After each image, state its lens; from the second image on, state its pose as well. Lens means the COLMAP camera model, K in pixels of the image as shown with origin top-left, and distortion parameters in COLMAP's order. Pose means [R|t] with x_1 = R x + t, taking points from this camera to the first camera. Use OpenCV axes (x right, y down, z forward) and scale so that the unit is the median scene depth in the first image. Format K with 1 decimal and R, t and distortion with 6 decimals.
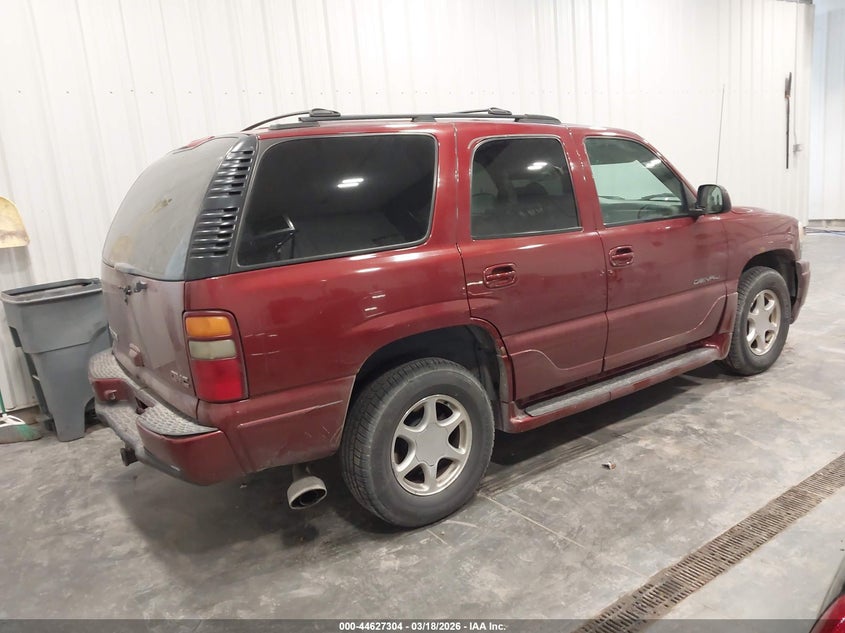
lens RADIAL K [[688.2, 0, 419.0], [0, 688.2, 318.1], [0, 0, 1]] dist [0.000473, 0.009140]
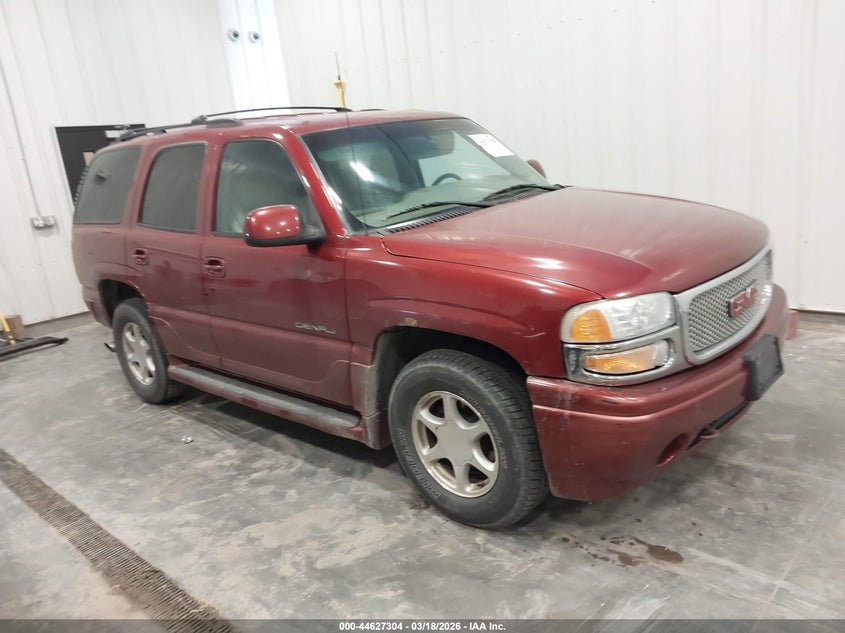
lens RADIAL K [[688.2, 0, 419.0], [0, 688.2, 318.1], [0, 0, 1]] dist [0.000473, 0.009140]
pose [[0.163154, 0.298654, -0.940312, 1.271172], [-0.097688, 0.953290, 0.285825, -0.326283], [0.981752, 0.045224, 0.184708, 1.075661]]
